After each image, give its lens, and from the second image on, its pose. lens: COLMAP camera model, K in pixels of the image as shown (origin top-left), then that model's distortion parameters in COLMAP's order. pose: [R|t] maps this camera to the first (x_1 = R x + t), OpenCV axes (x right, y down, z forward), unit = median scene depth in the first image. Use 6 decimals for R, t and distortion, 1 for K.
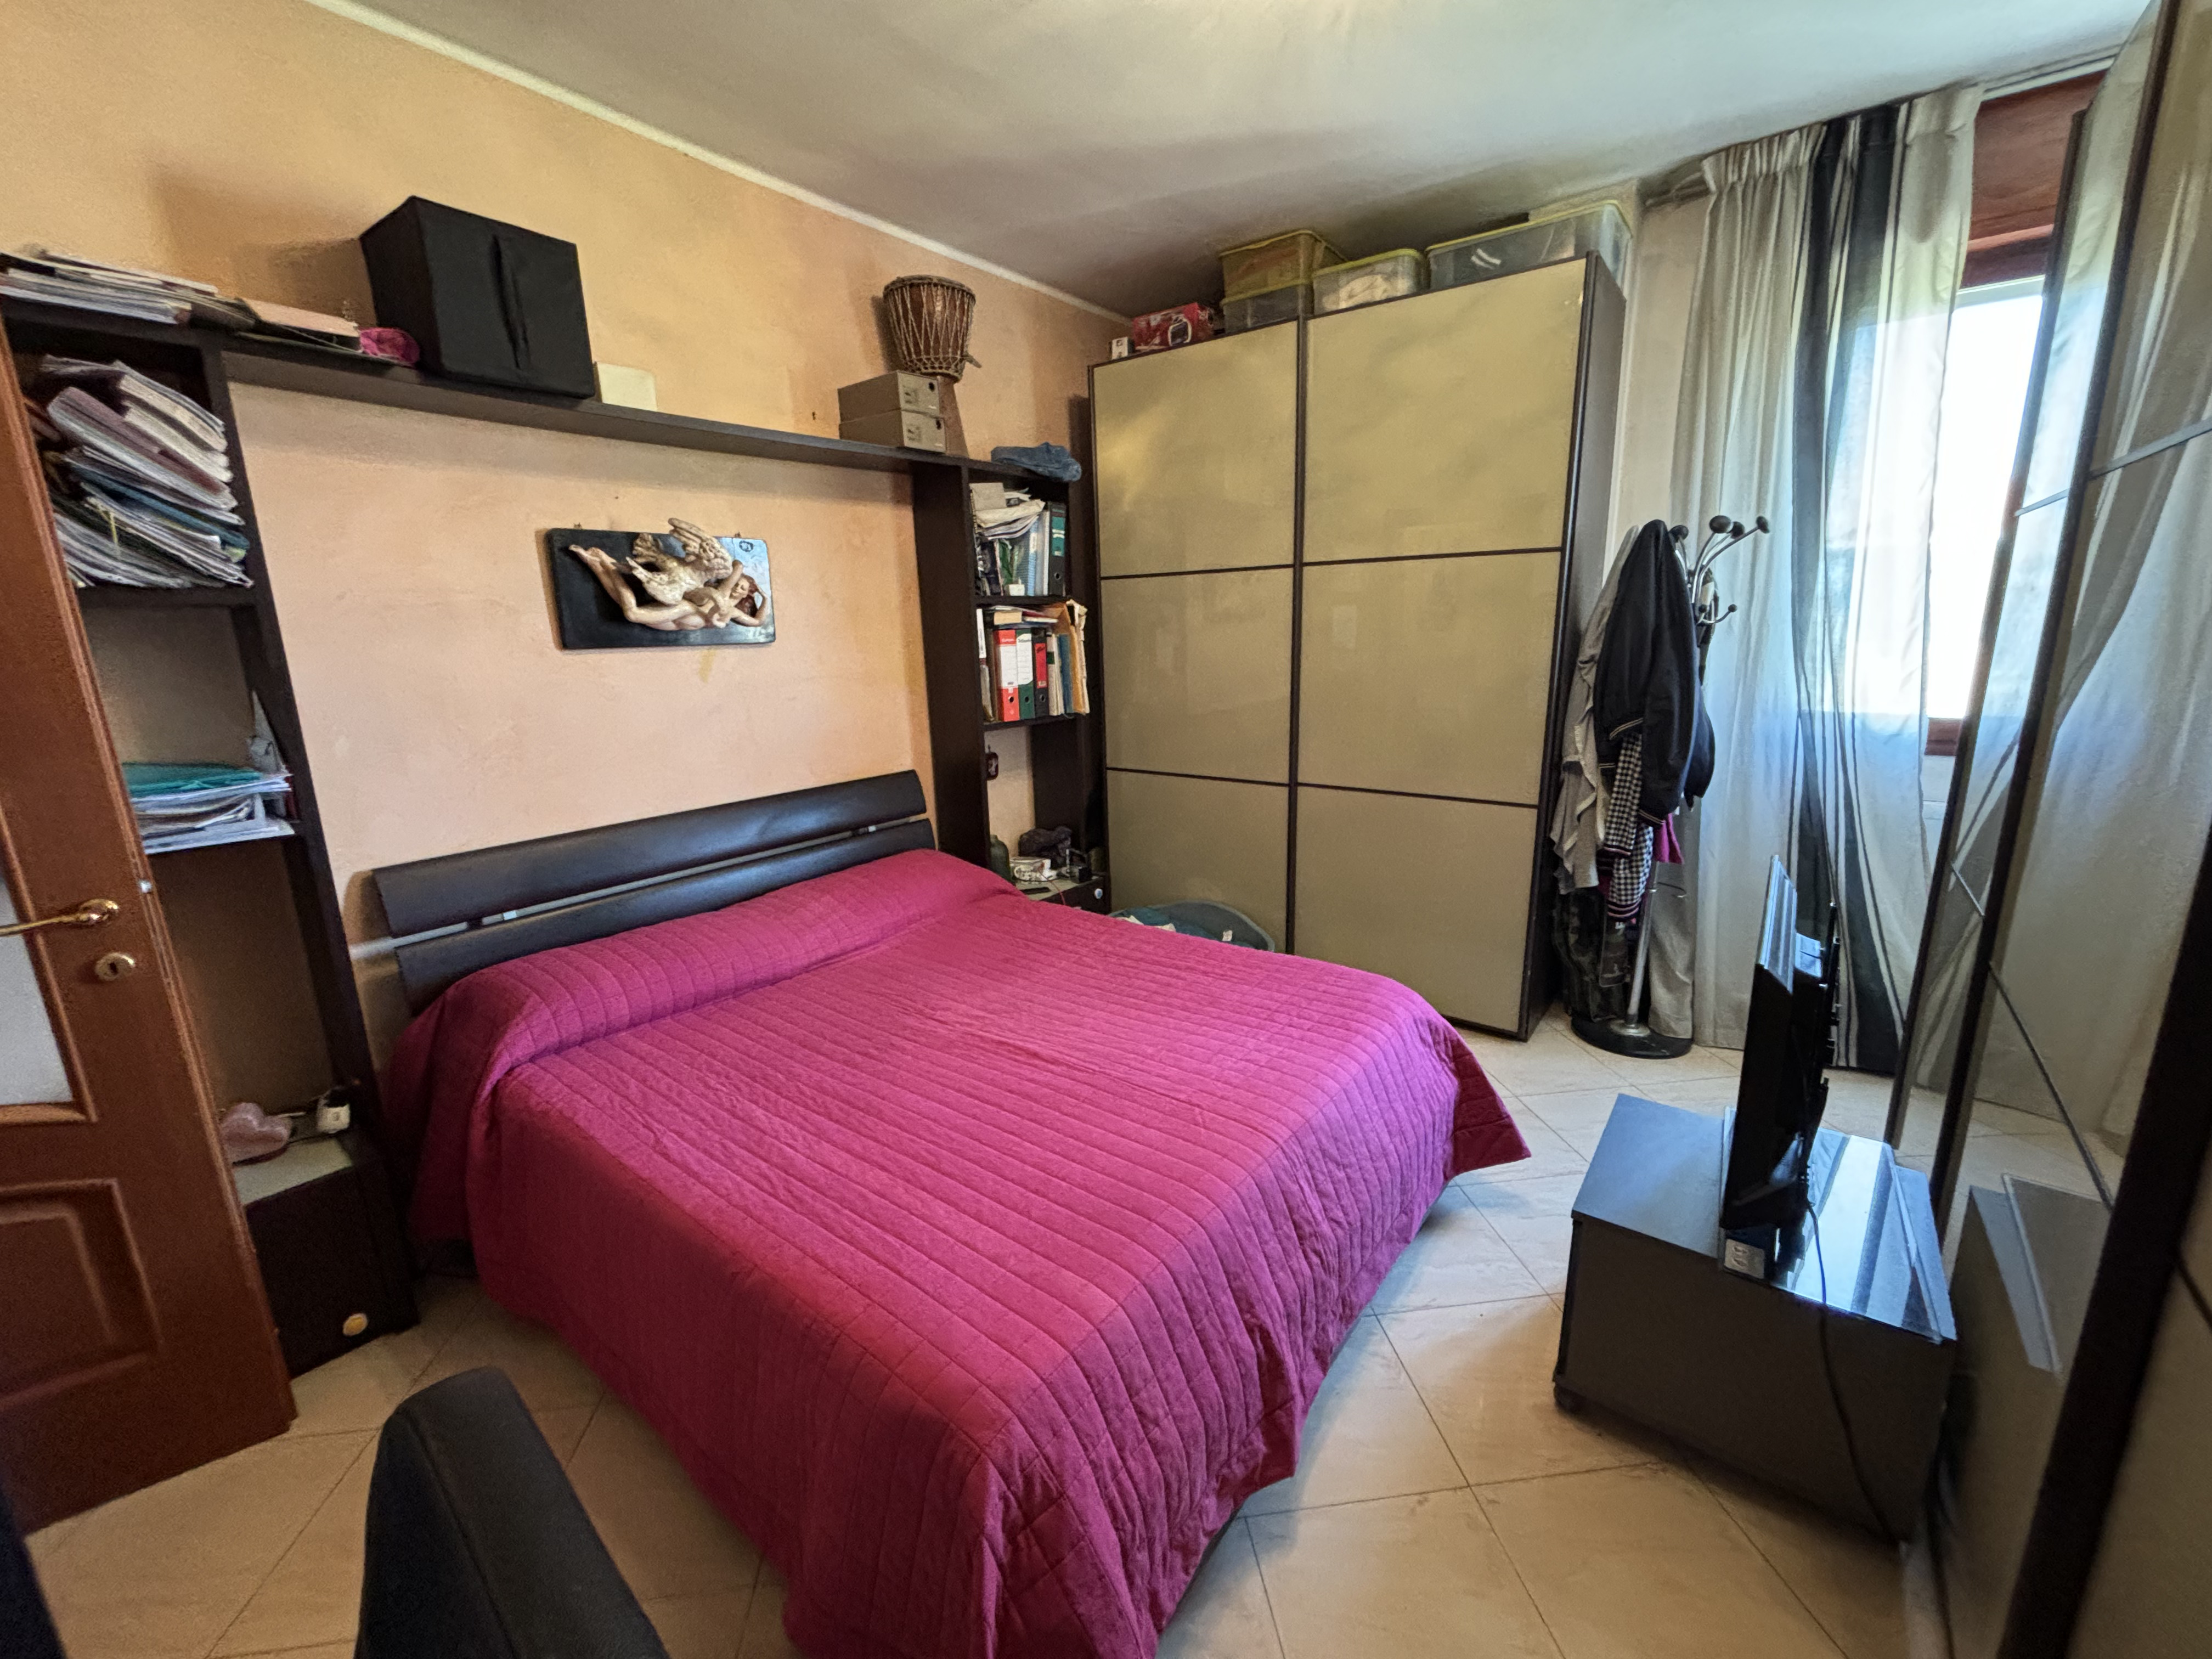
lens RADIAL K [[906.3, 0, 1106.3], [0, 906.3, 844.1], [0, 0, 1]] dist [-0.002638, -0.000585]
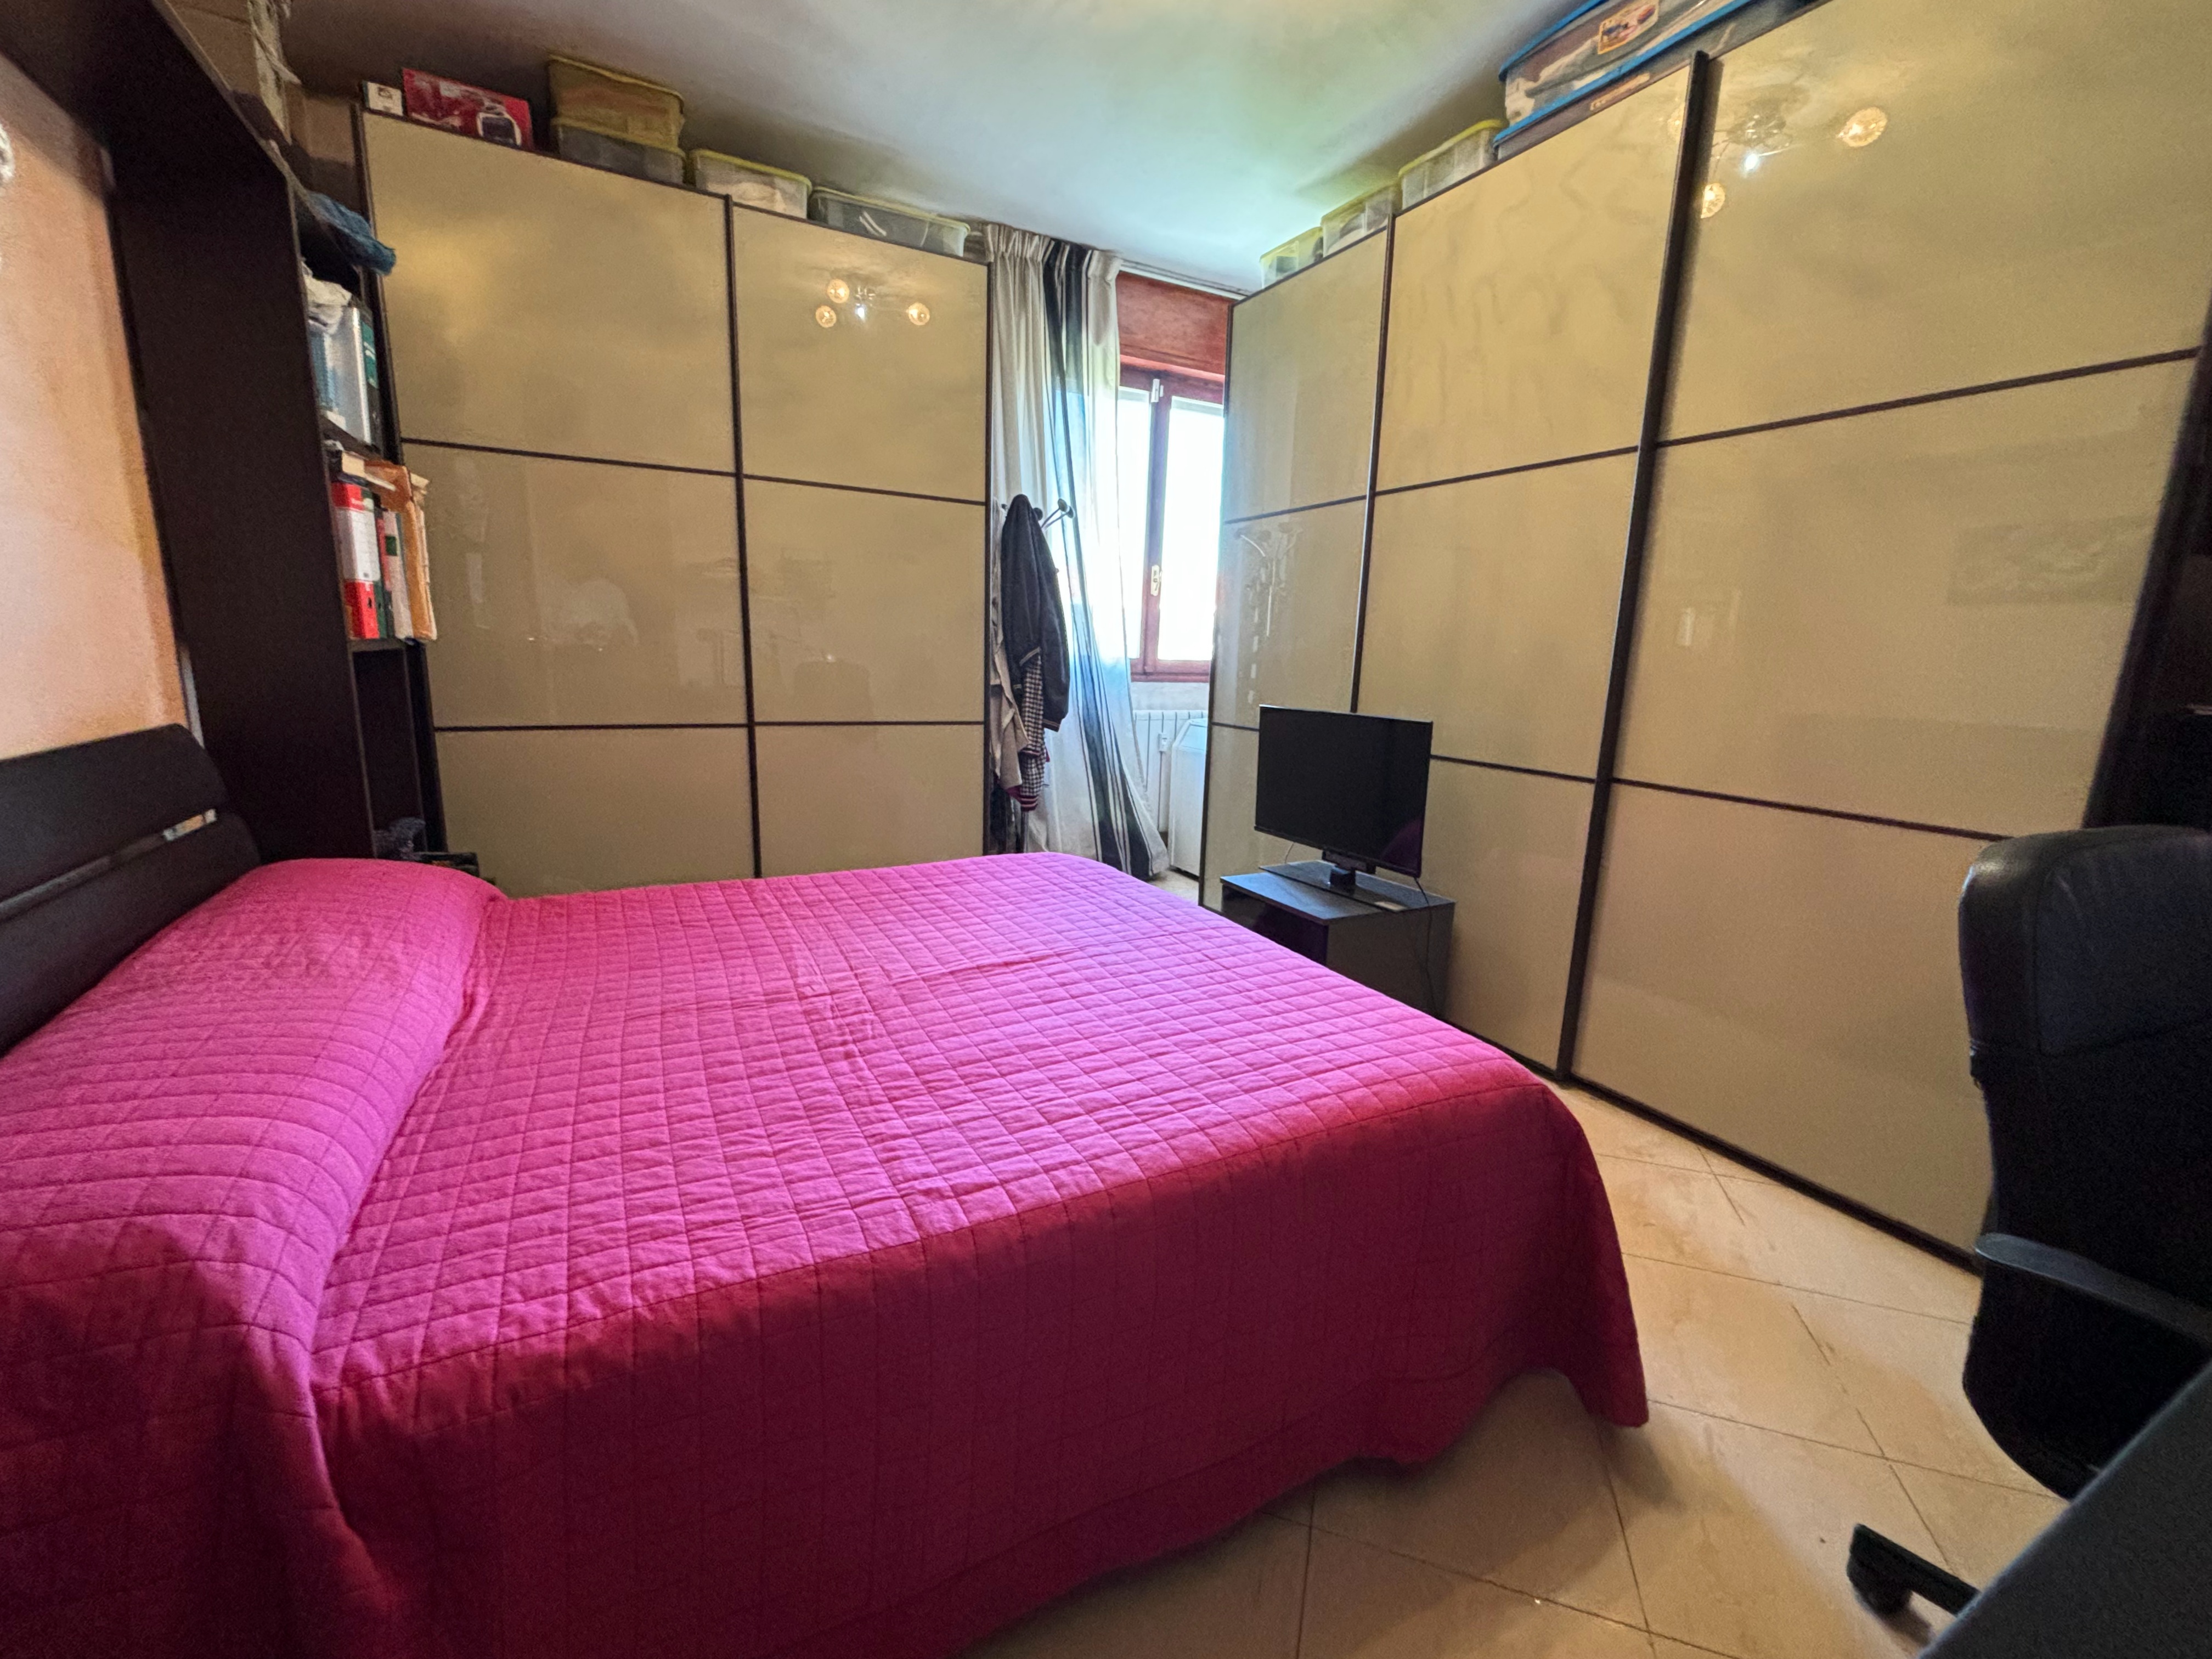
lens RADIAL K [[906.3, 0, 1120.3], [0, 906.3, 843.7], [0, 0, 1]] dist [-0.002638, -0.000585]
pose [[0.408506, -0.154860, 0.899523, -0.591659], [0.176301, 0.980331, 0.088707, 0.044302], [-0.895567, 0.122350, 0.427774, 0.377722]]
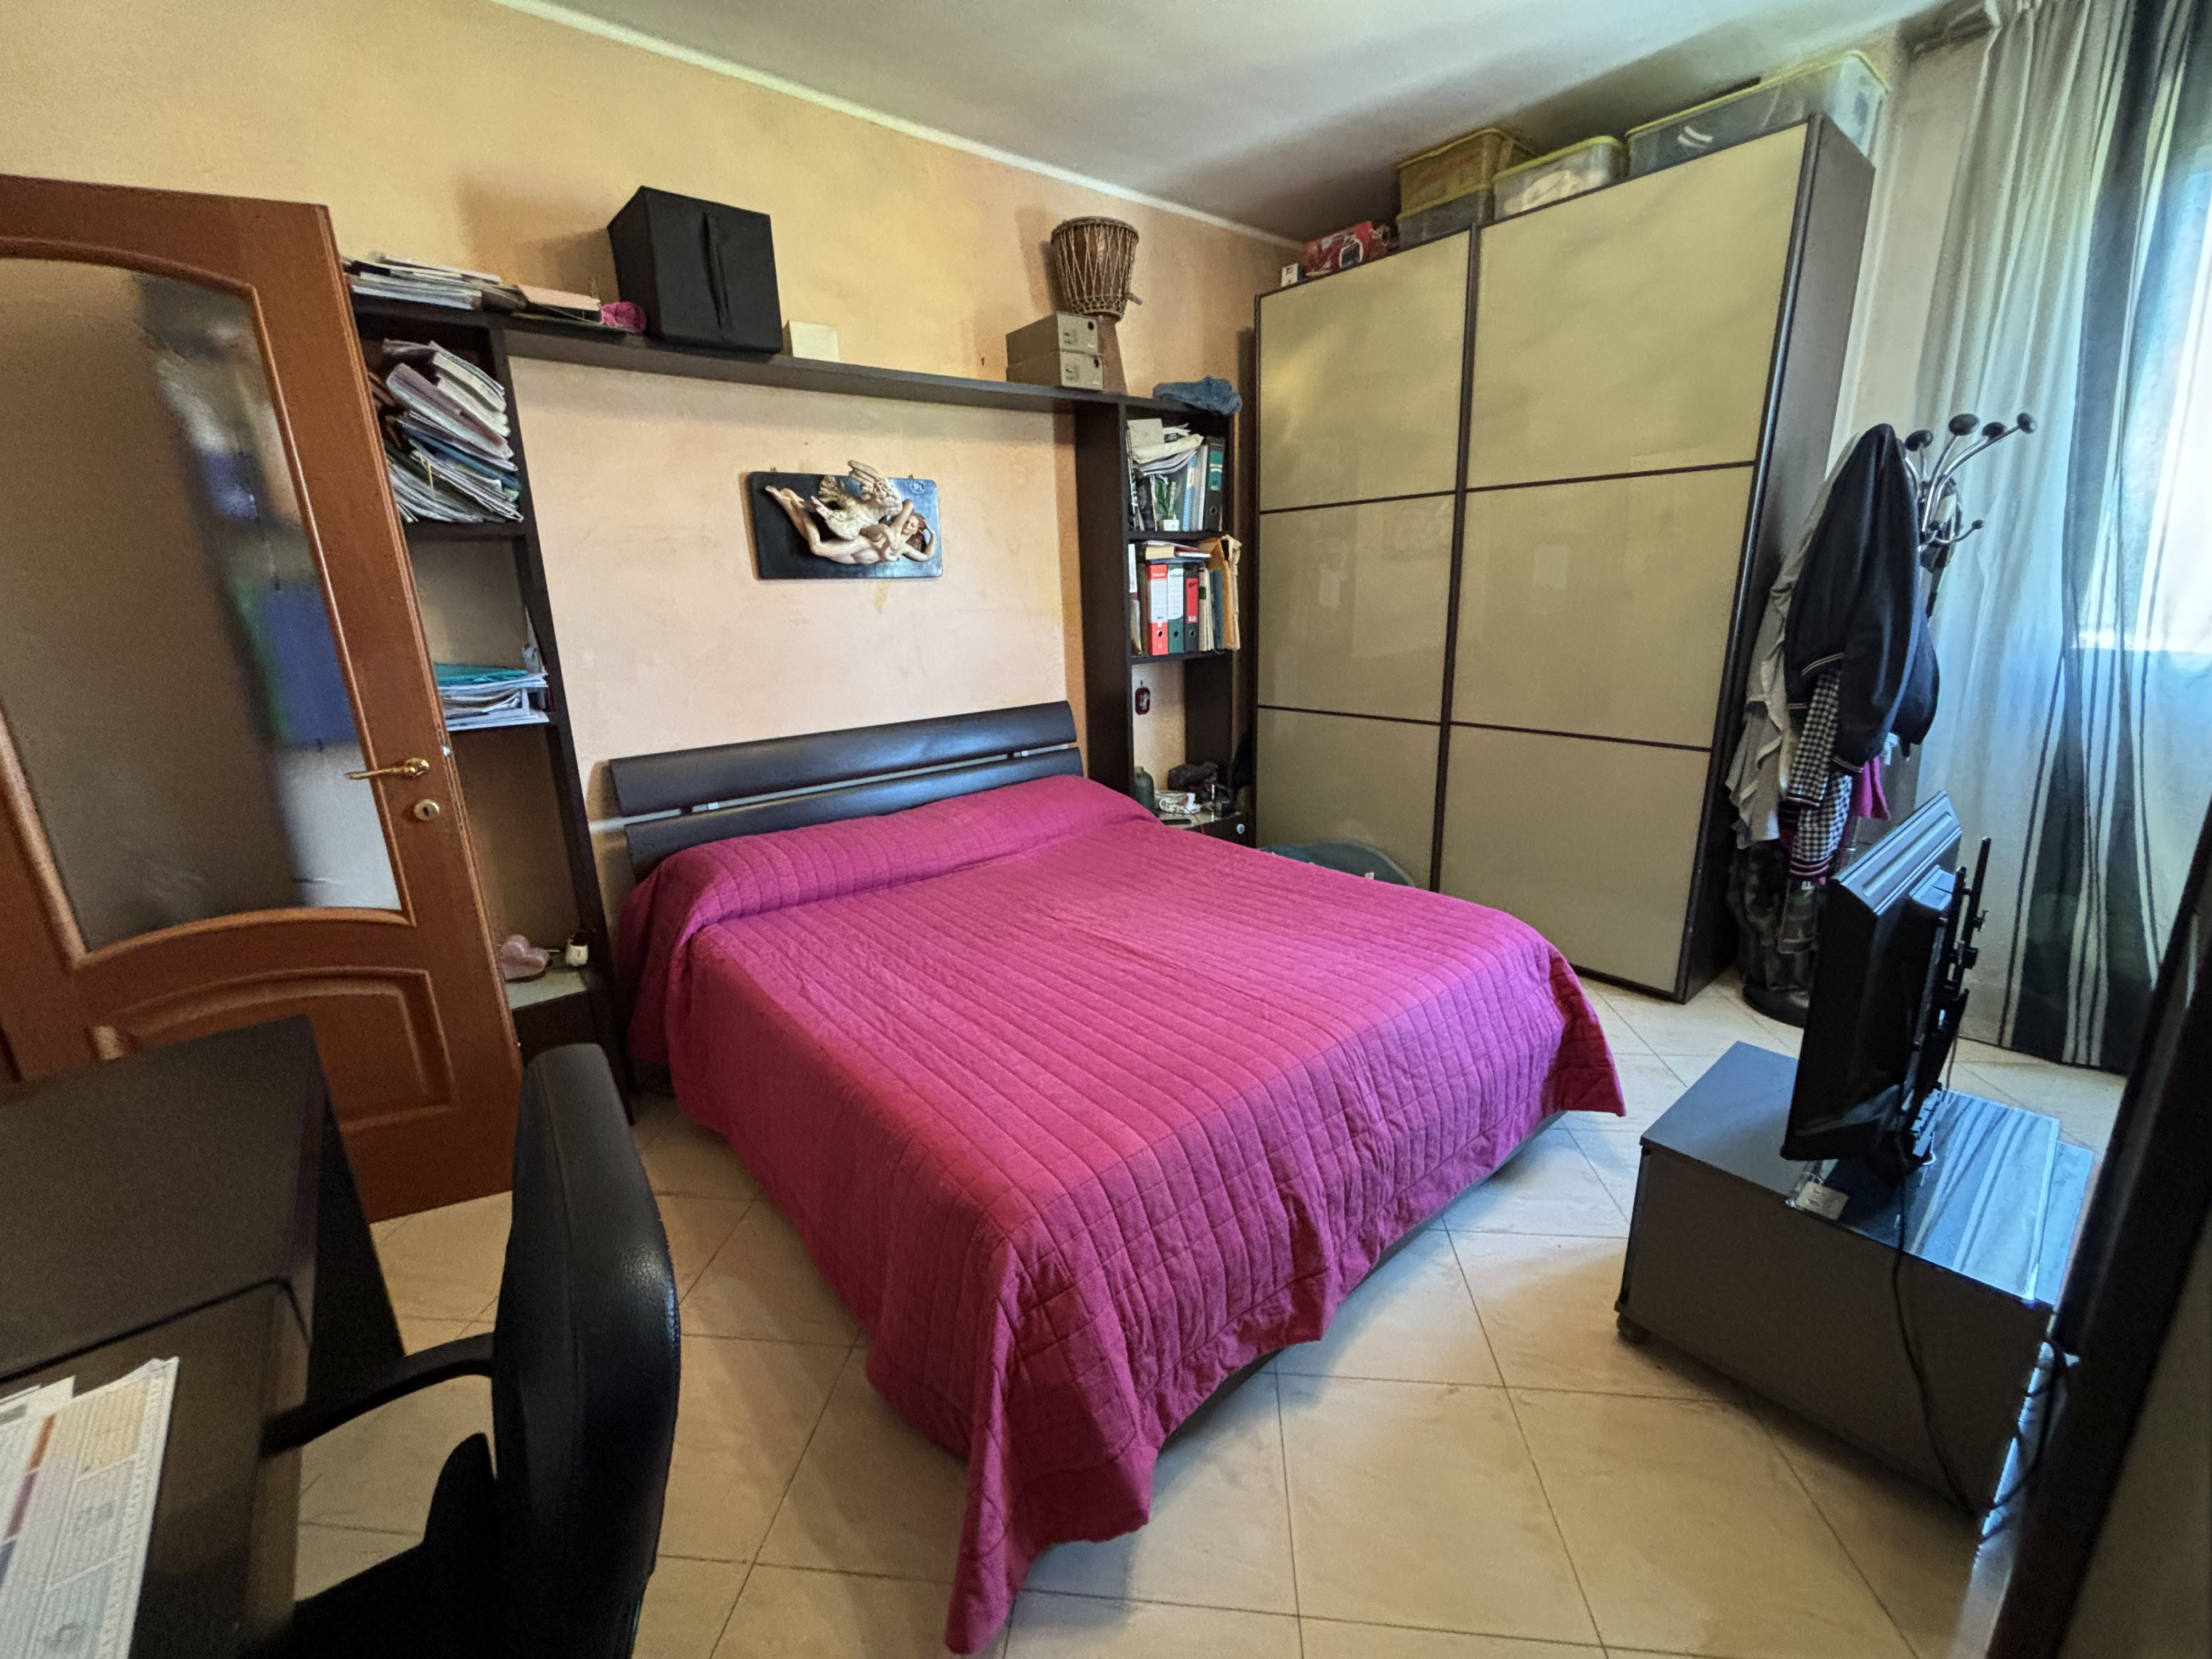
lens RADIAL K [[906.3, 0, 1100.0], [0, 906.3, 847.0], [0, 0, 1]] dist [-0.002638, -0.000585]
pose [[0.973930, 0.055830, -0.219871, 0.085665], [-0.045255, 0.997577, 0.052848, 0.039989], [0.222288, -0.041520, 0.974097, -0.040764]]
